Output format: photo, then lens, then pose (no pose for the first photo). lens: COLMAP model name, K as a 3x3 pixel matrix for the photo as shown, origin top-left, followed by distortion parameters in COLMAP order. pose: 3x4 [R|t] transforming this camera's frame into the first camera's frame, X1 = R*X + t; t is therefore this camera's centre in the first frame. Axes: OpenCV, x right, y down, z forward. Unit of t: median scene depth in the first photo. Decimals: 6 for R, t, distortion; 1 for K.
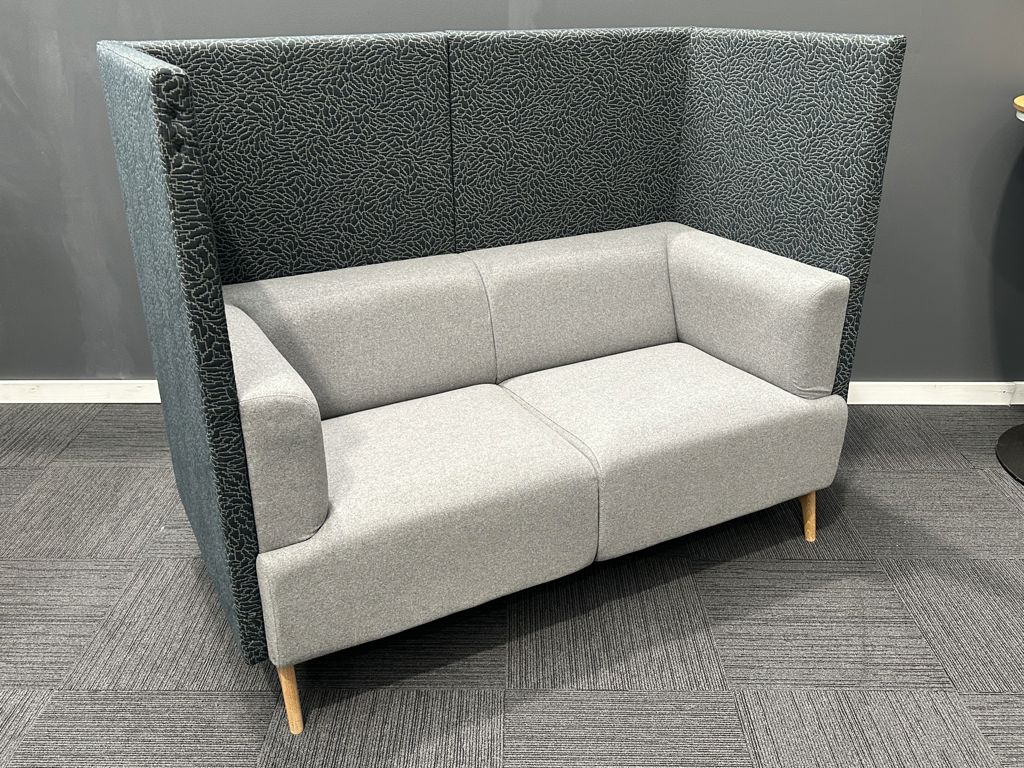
lens RADIAL K [[877.6, 0, 512.0], [0, 877.6, 384.0], [0, 0, 1]] dist [0.129524, -0.263978]
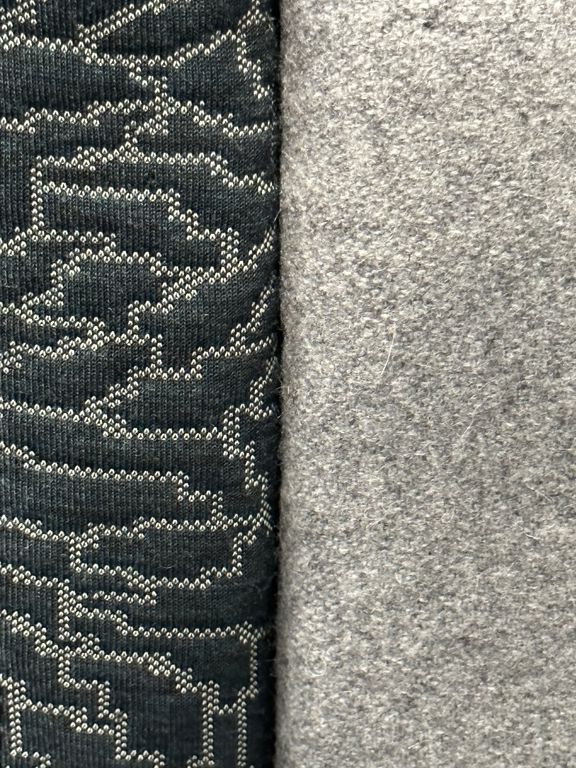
lens RADIAL K [[2432.7, 0, 288.0], [0, 2432.7, 384.0], [0, 0, 1]] dist [0.135505, 0.654960]
pose [[0.887834, 0.177231, -0.424665, -0.140537], [-0.202496, 0.979173, -0.014701, 0.052113], [0.413215, 0.099045, 0.905231, 0.559412]]
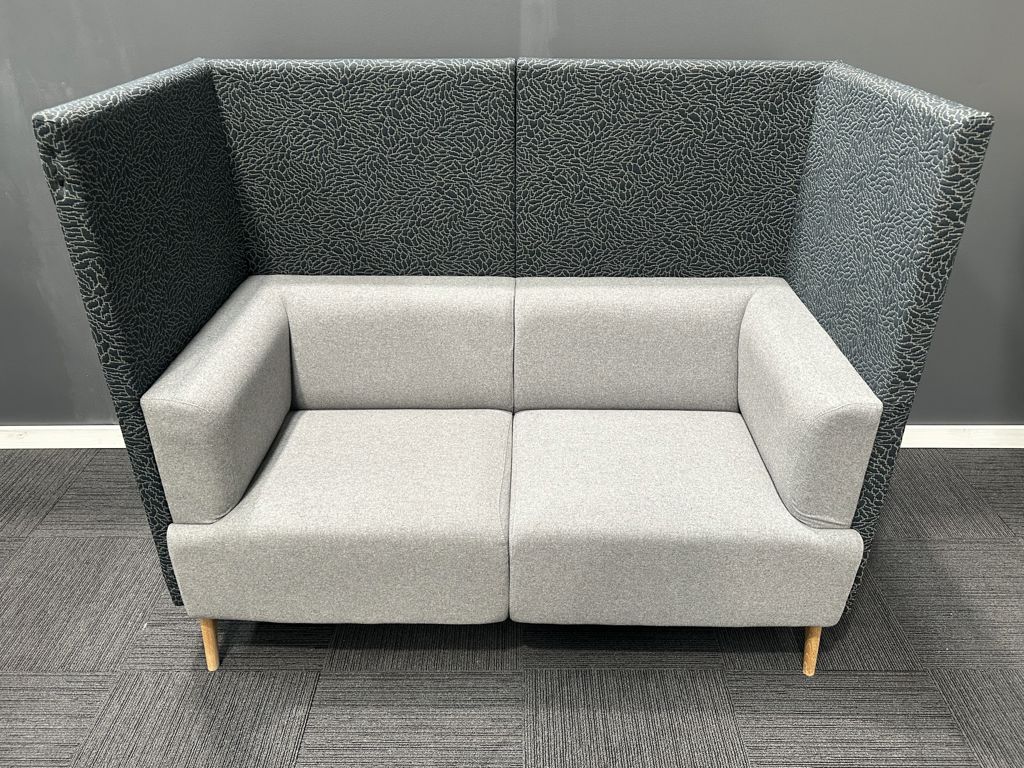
lens RADIAL K [[765.2, 0, 512.0], [0, 765.2, 384.0], [0, 0, 1]] dist [0.119634, -0.246293]
pose [[0.875733, 0.238252, -0.419915, 0.378091], [-0.200534, 0.970681, 0.132533, -0.162875], [0.439179, -0.031856, 0.897834, 0.219611]]
